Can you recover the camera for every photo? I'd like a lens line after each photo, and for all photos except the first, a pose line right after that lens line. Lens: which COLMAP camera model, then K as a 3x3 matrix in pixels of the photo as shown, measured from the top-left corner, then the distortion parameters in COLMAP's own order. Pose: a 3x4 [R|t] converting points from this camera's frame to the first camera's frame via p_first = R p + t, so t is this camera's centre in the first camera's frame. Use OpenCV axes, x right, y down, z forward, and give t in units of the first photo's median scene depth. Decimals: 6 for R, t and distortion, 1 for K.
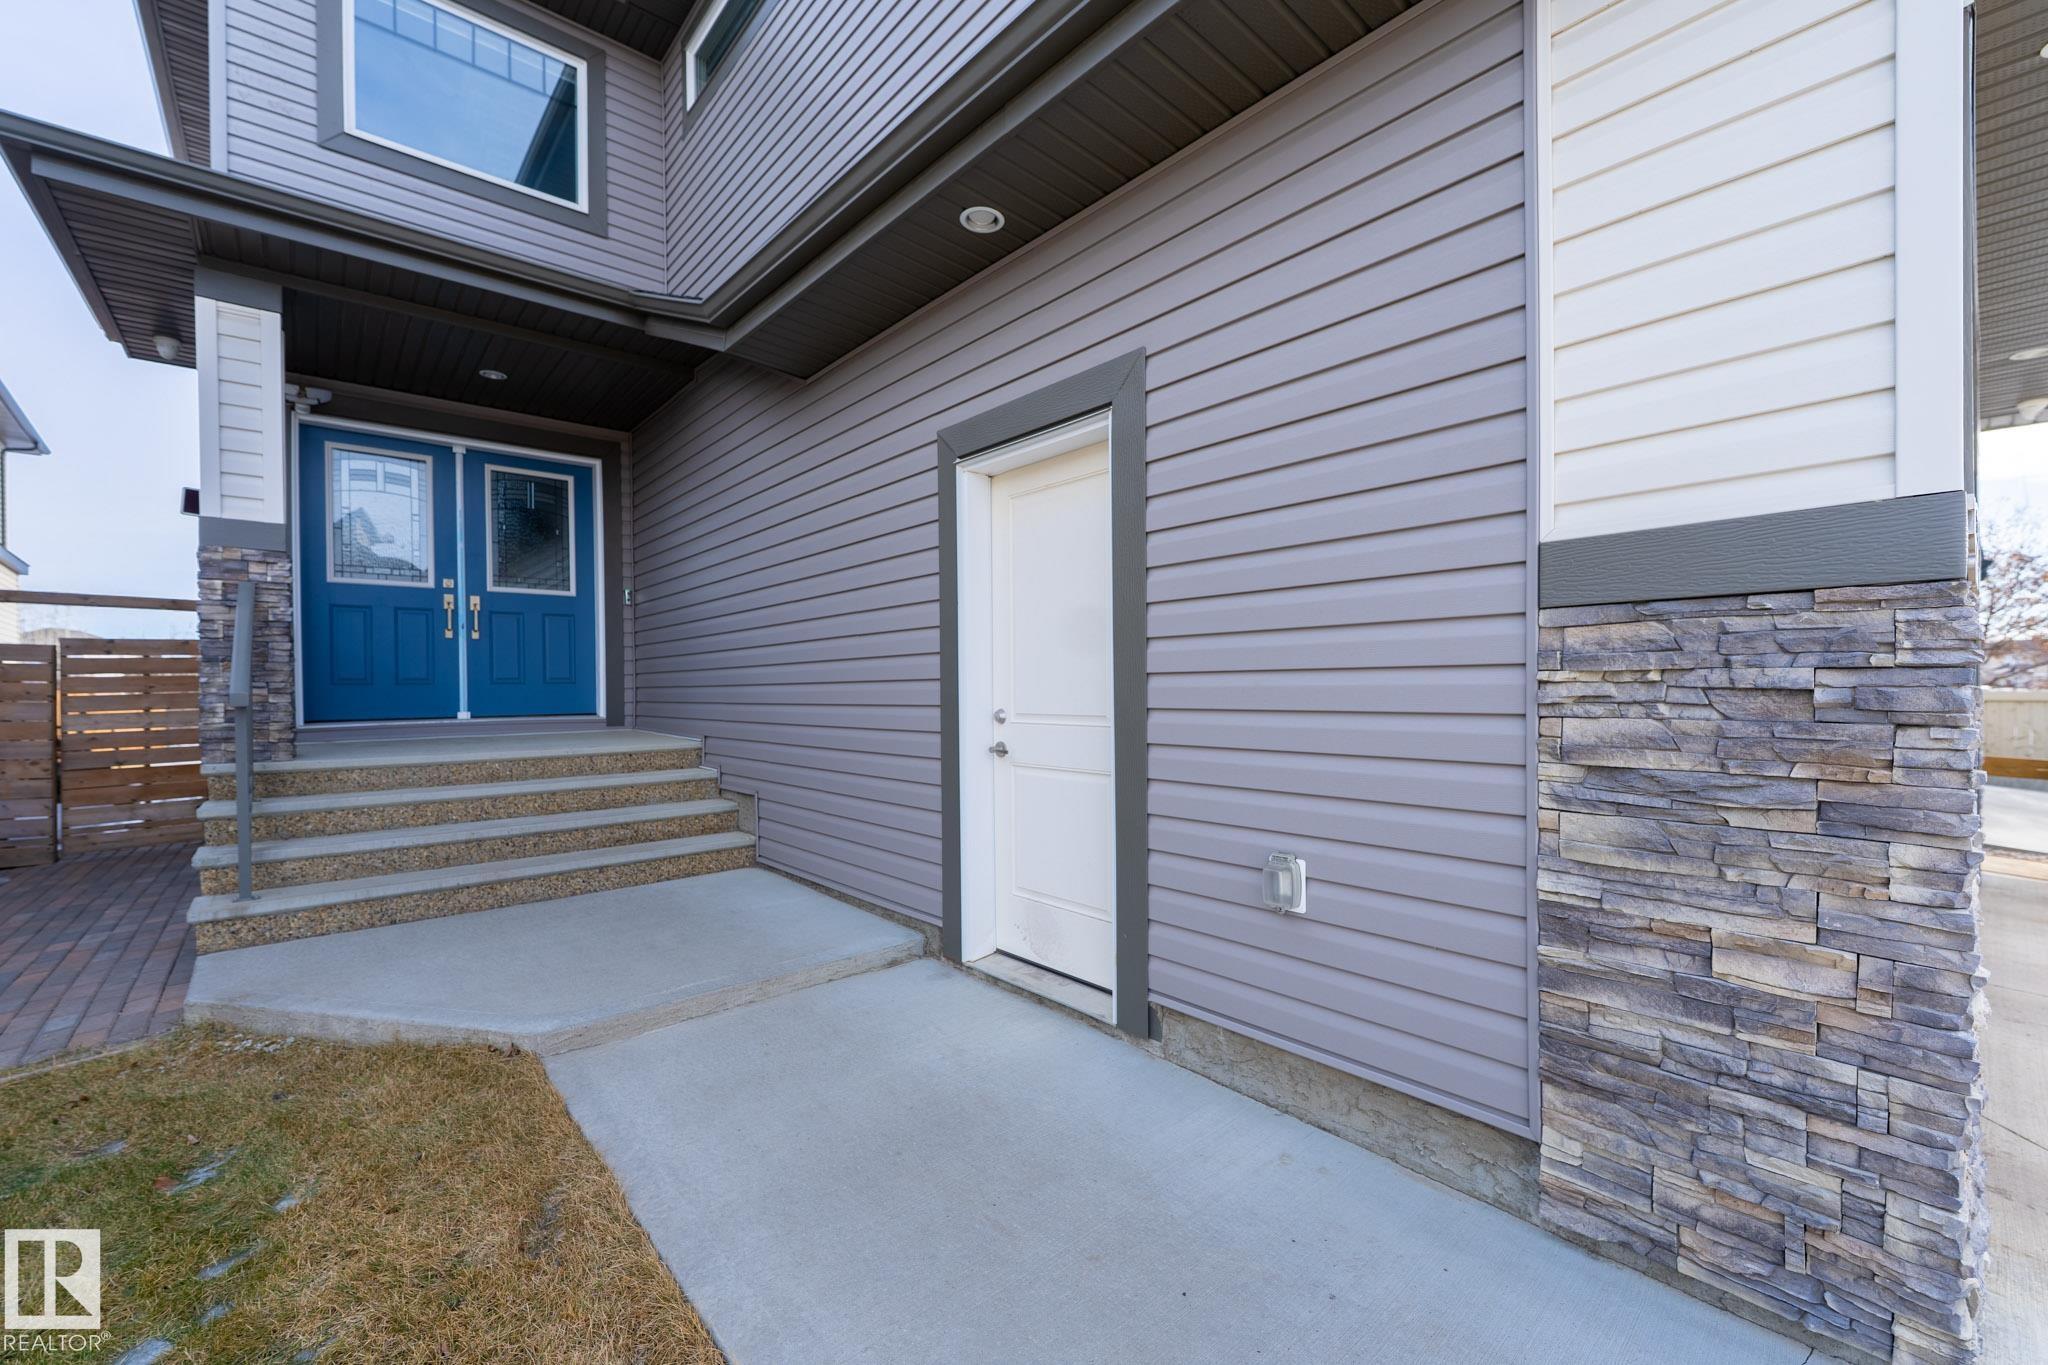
lens RADIAL K [[818.9, 0, 1012.8], [0, 818.9, 692.9], [0, 0, 1]] dist [0.000006, -0.000186]
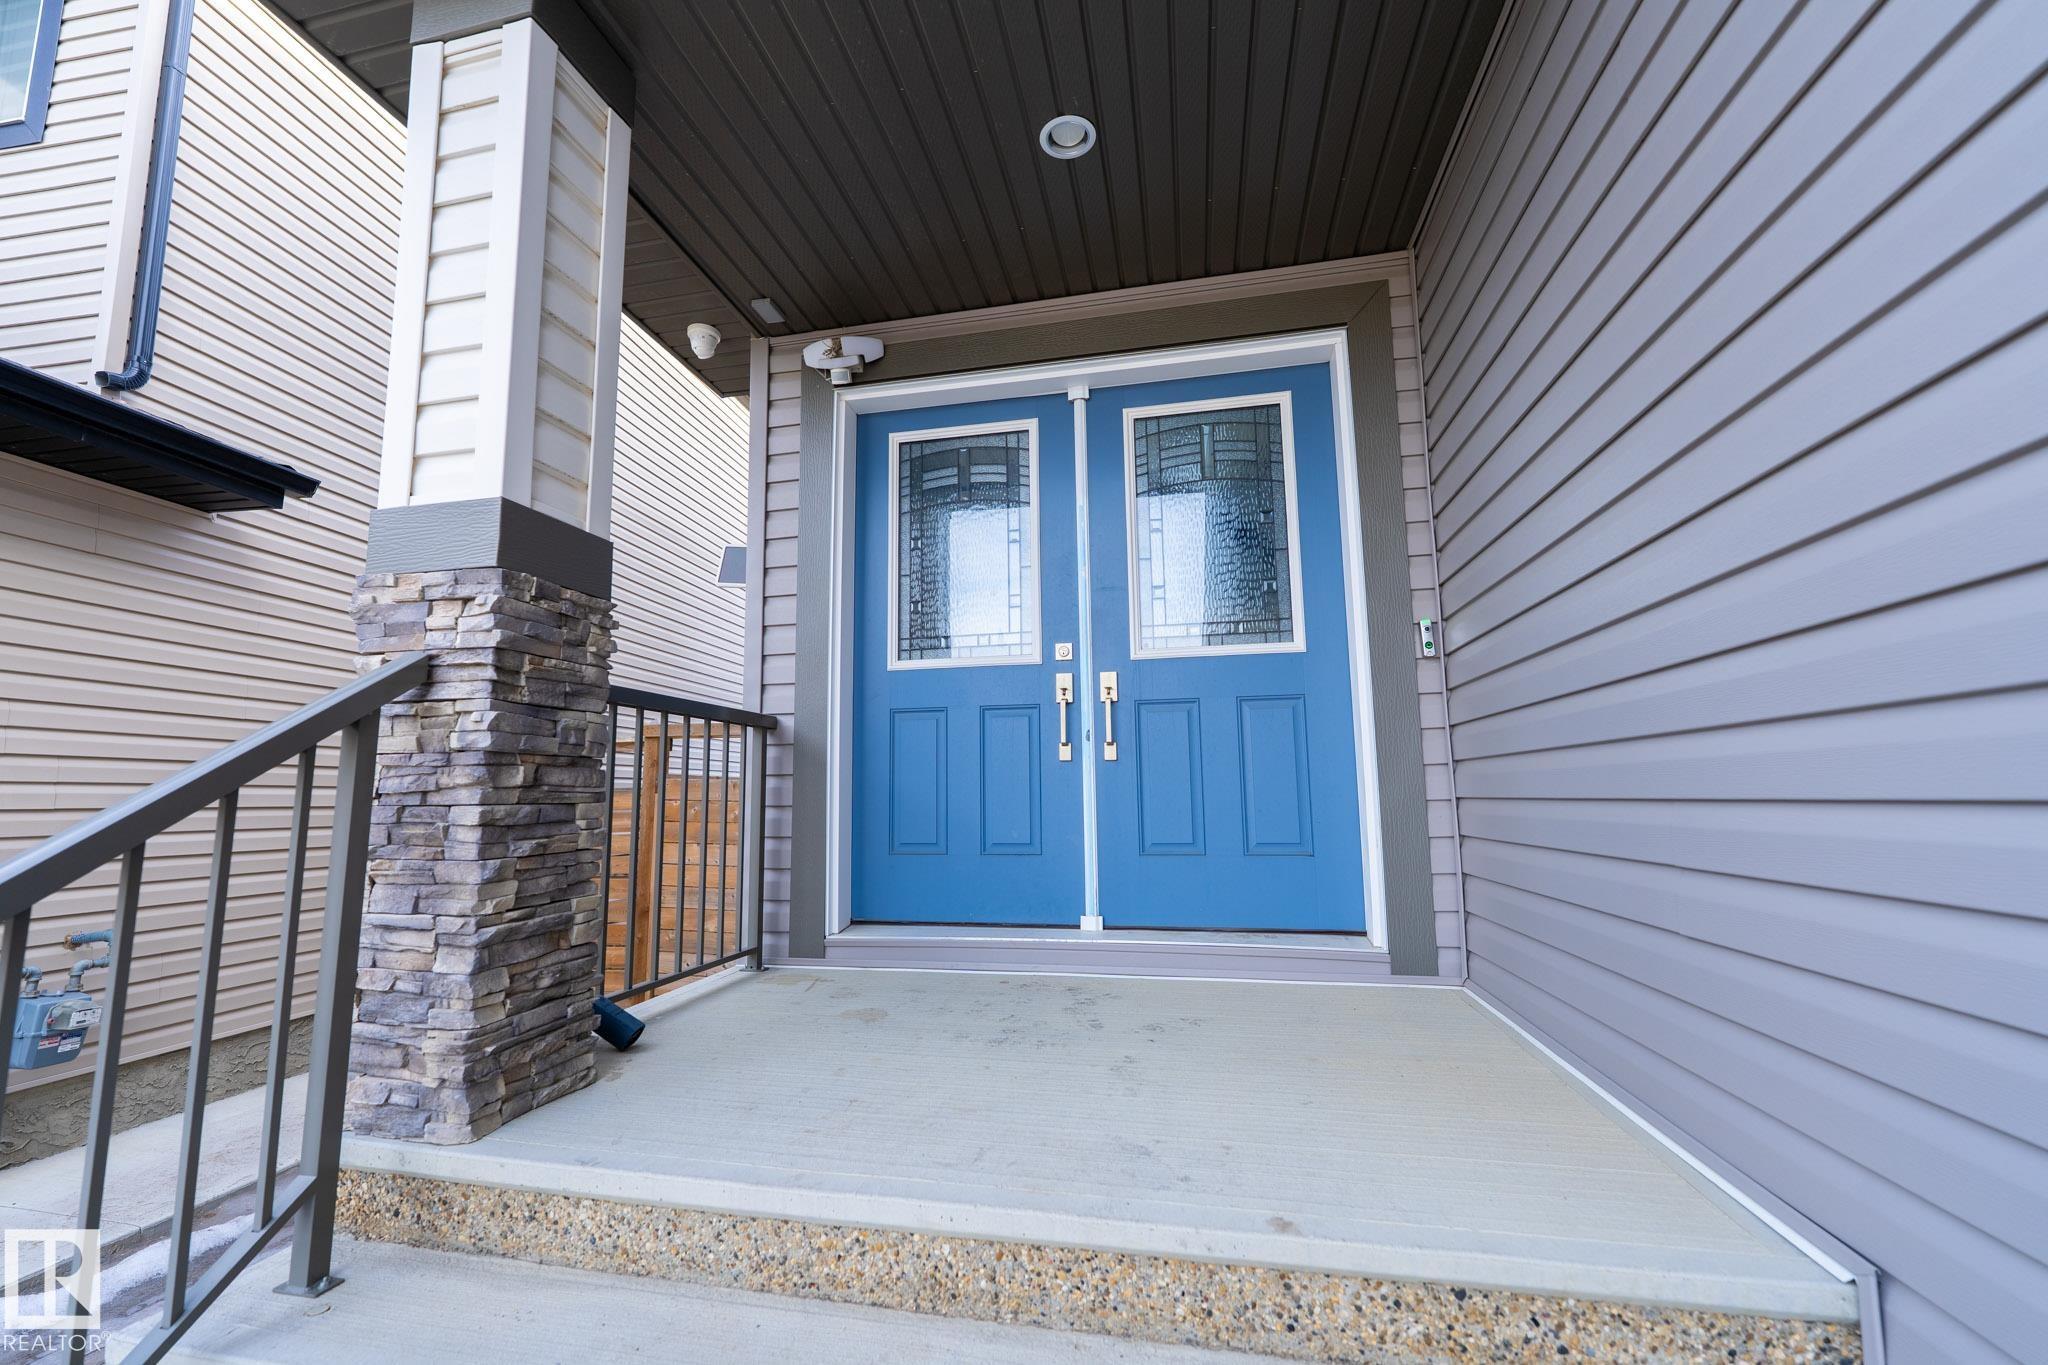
lens RADIAL K [[818.9, 0, 1012.8], [0, 818.9, 692.9], [0, 0, 1]] dist [0.000006, -0.000186]
pose [[0.599381, -0.096443, -0.794632, -0.308512], [-0.001715, 0.992558, -0.121758, -0.046902], [0.800462, 0.074343, 0.594756, 0.672014]]
